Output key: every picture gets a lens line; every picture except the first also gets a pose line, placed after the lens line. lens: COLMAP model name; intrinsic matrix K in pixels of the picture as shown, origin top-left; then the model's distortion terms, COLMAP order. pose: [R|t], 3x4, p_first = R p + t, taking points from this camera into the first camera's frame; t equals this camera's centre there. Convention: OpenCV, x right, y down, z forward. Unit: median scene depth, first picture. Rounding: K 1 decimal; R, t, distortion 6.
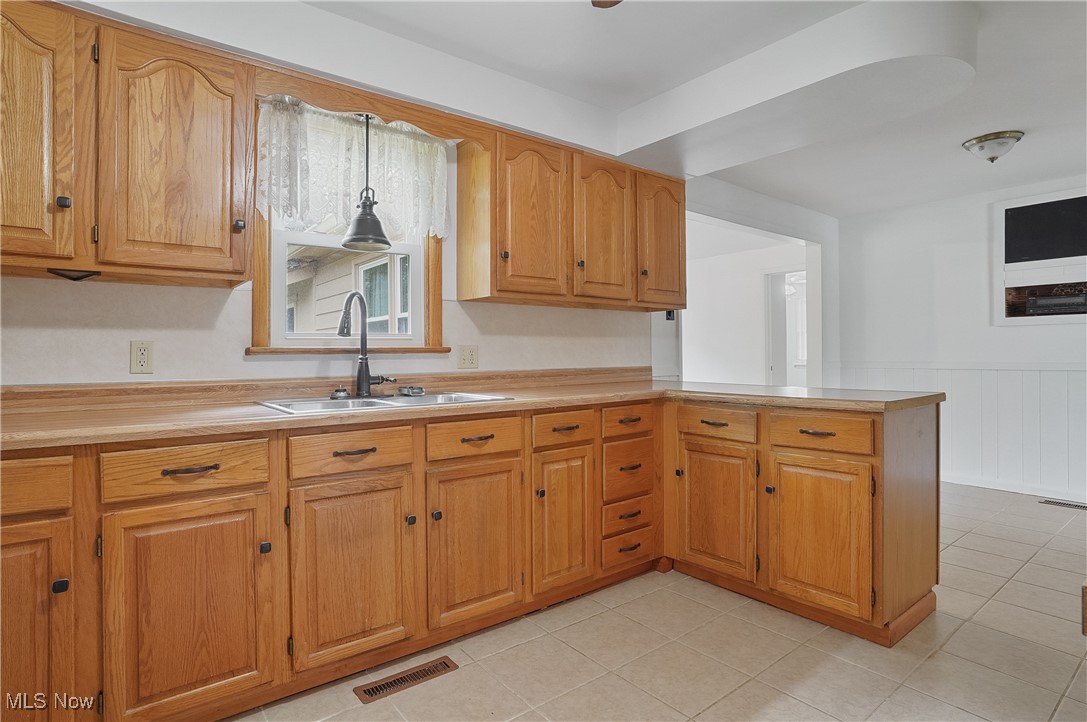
lens RADIAL K [[568.7, 0, 542.6], [0, 568.7, 353.3], [0, 0, 1]] dist [-0.051885, 0.019110]
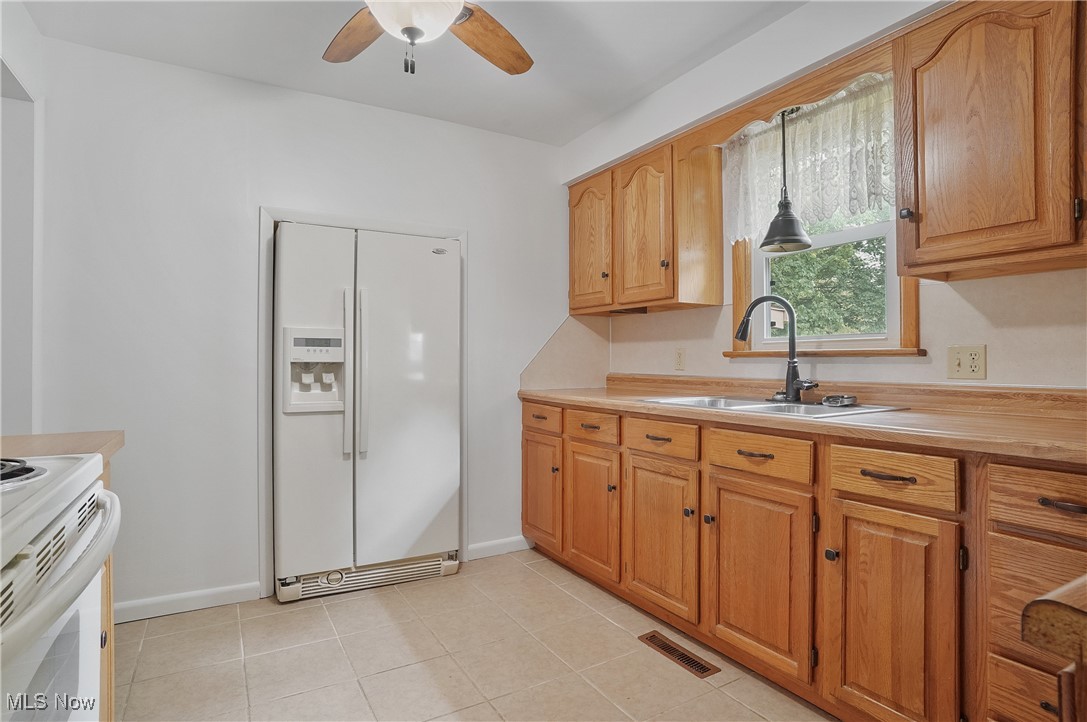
lens RADIAL K [[568.7, 0, 540.9], [0, 568.7, 361.7], [0, 0, 1]] dist [-0.051885, 0.019110]
pose [[-0.123509, 0.010666, -0.992286, 0.760617], [0.001070, 0.999943, 0.010615, -0.002392], [0.992343, 0.000249, -0.123513, 0.754341]]
